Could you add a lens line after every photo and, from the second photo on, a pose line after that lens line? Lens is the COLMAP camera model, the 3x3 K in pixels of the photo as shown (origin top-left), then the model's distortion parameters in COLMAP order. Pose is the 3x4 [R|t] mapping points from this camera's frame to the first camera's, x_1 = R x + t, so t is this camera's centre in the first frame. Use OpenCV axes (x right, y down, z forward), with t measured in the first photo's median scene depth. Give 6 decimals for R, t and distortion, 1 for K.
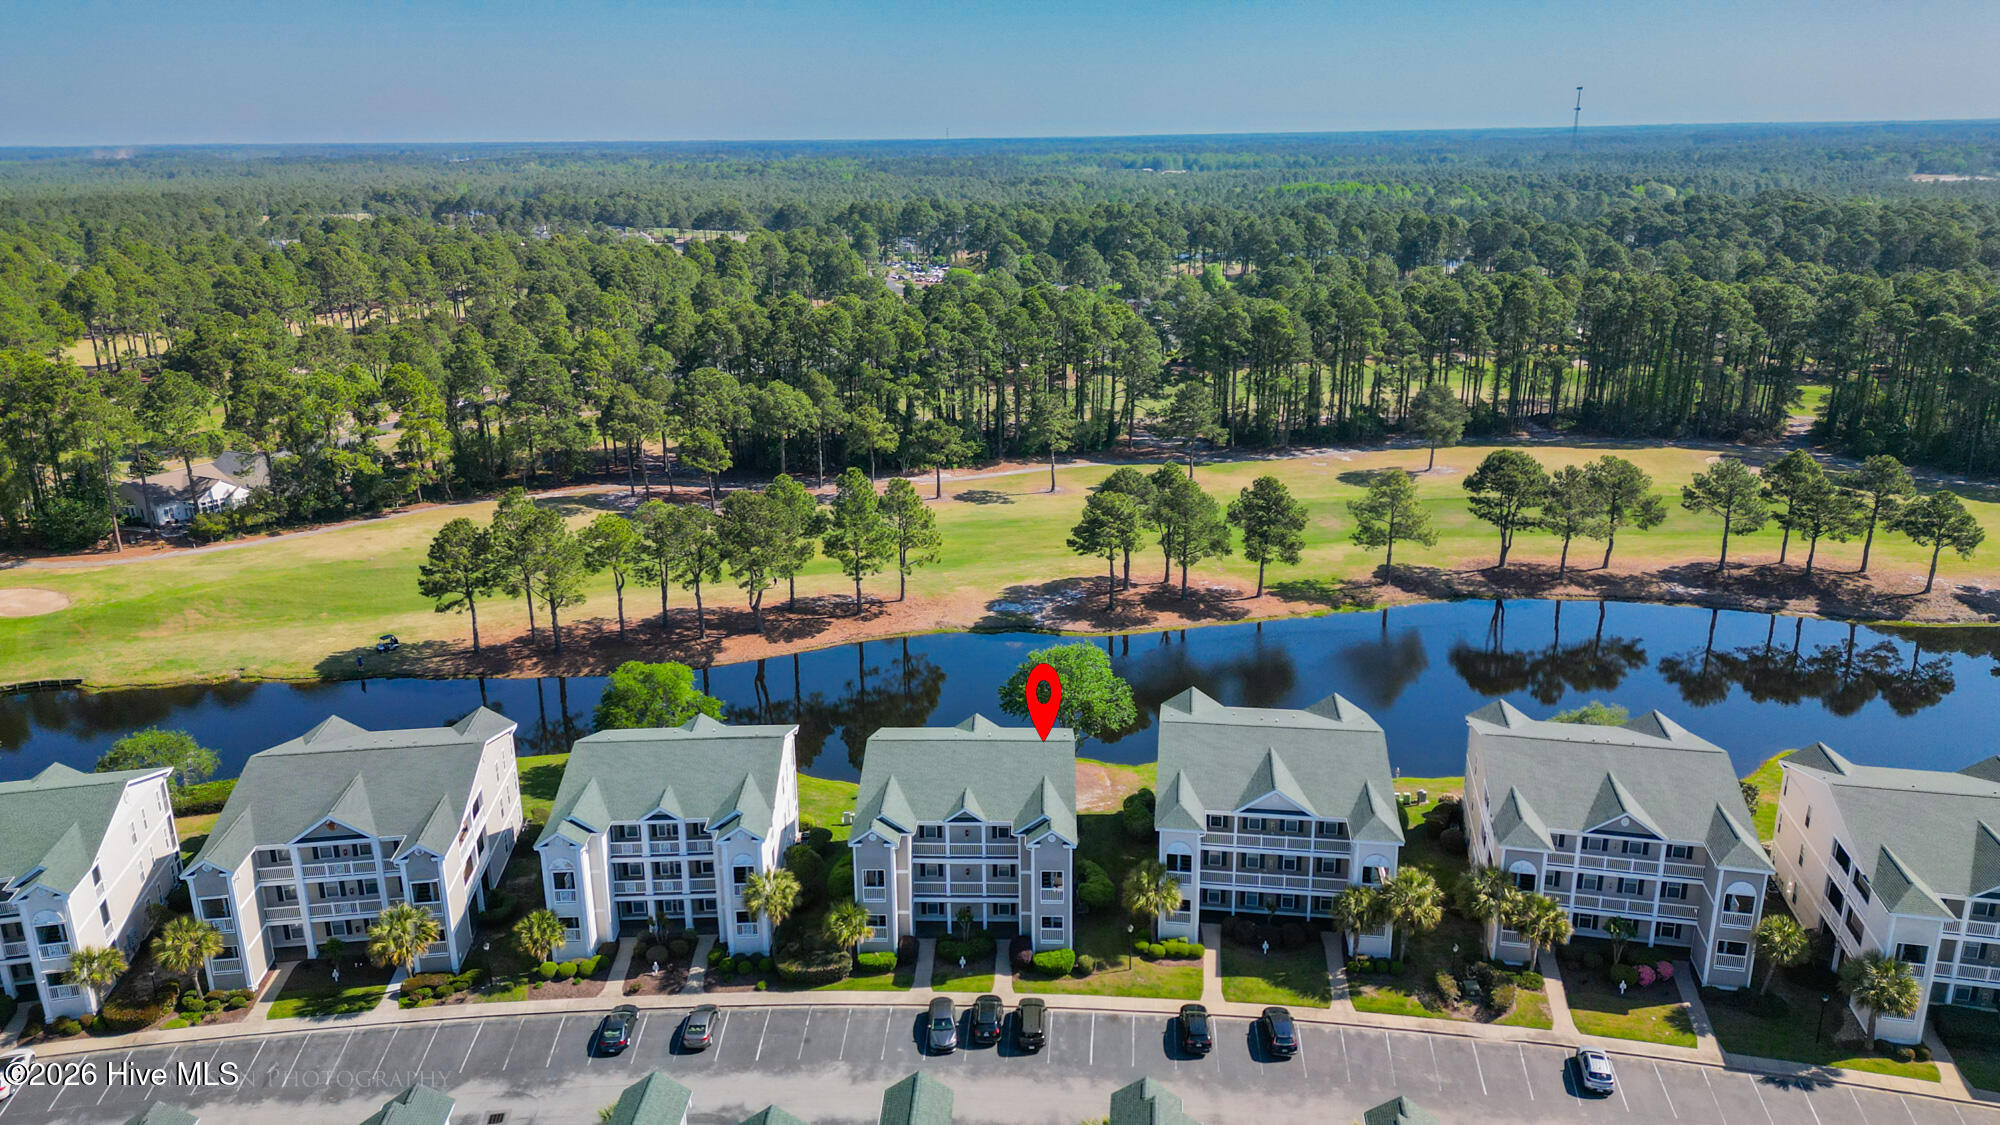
lens RADIAL K [[1359.1, 0, 1000.0], [0, 1359.1, 562.5], [0, 0, 1]] dist [0.082696, -0.087697]
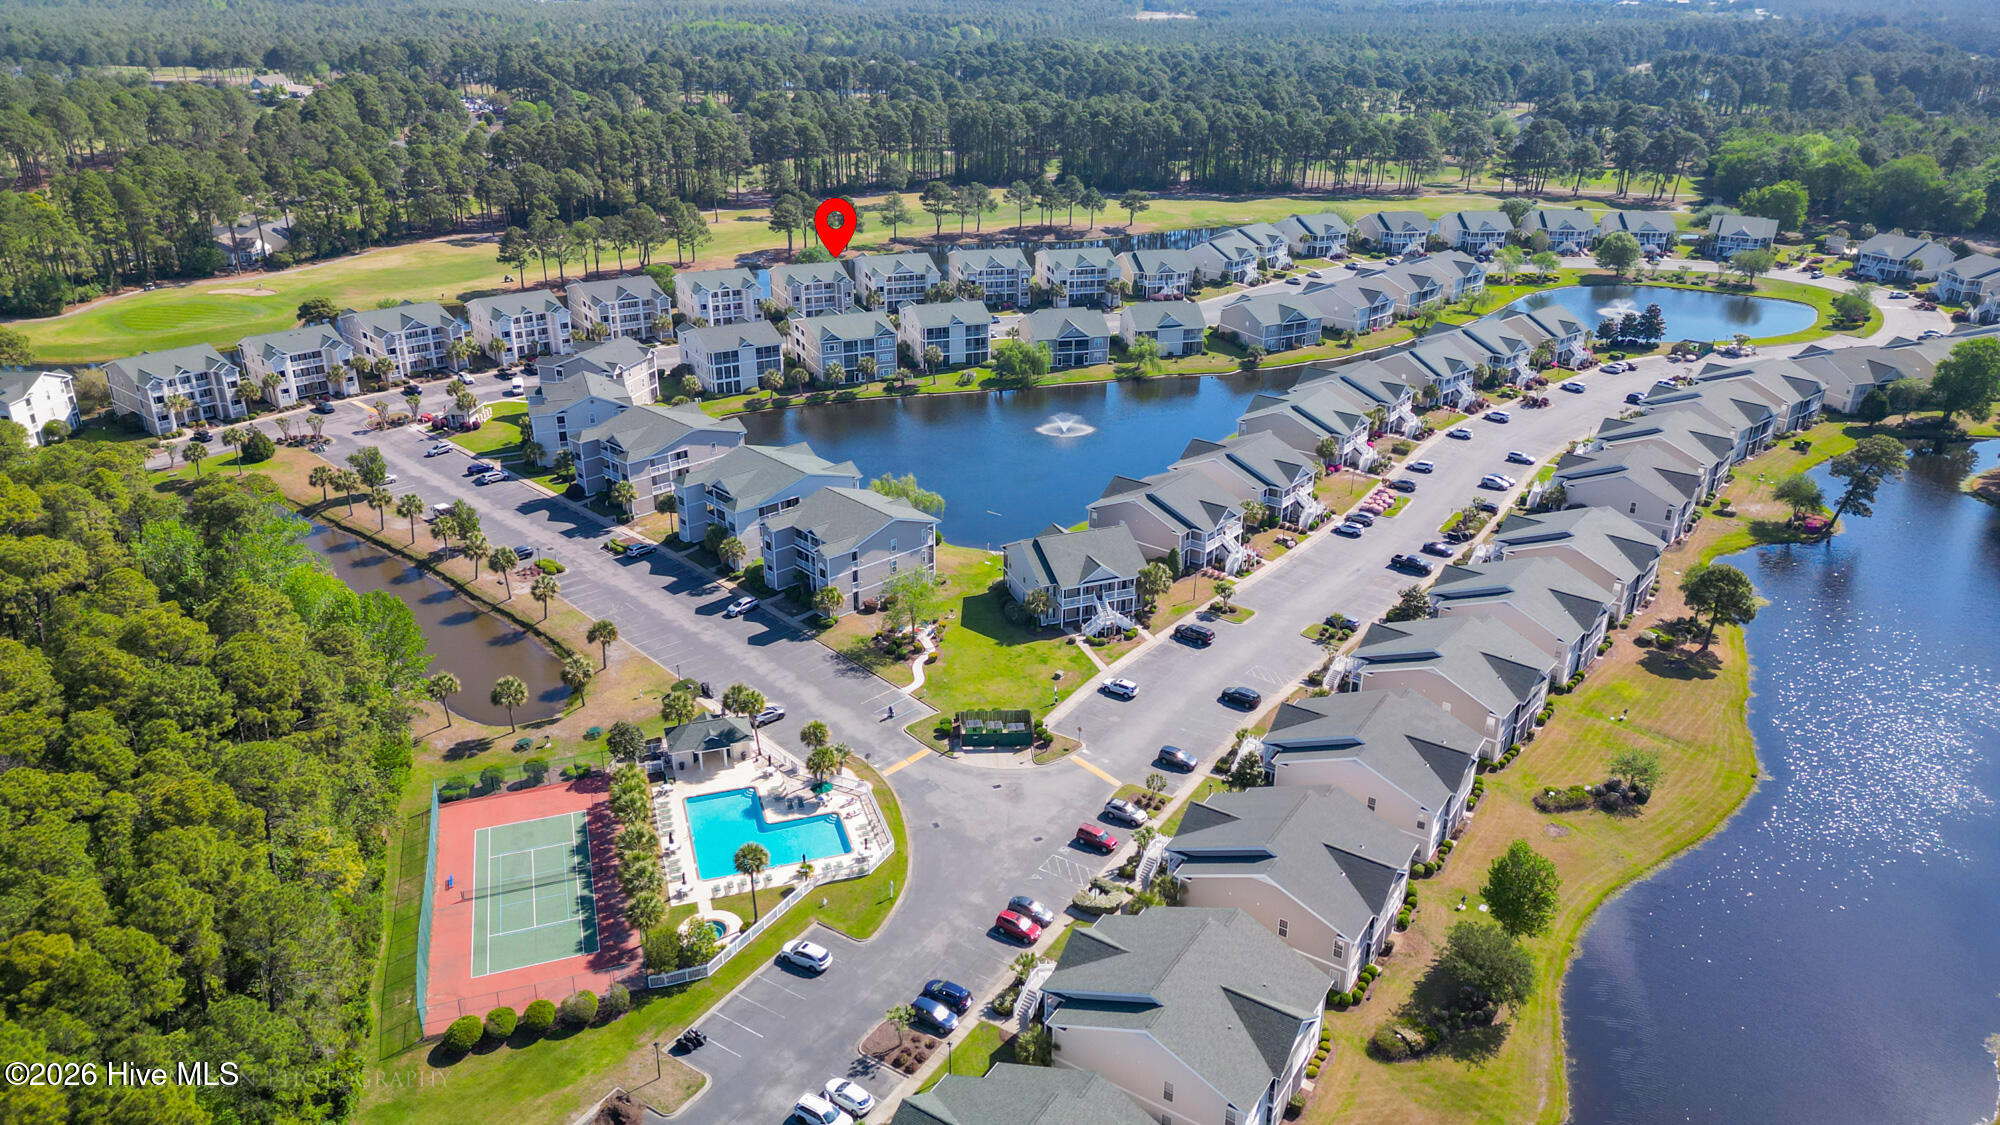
lens RADIAL K [[1359.1, 0, 1000.0], [0, 1359.1, 562.5], [0, 0, 1]] dist [0.082696, -0.087697]
pose [[0.897468, -0.162625, 0.410005, -0.602800], [0.112773, 0.983255, 0.143149, 0.239538], [-0.426419, -0.082234, 0.900780, -1.220164]]
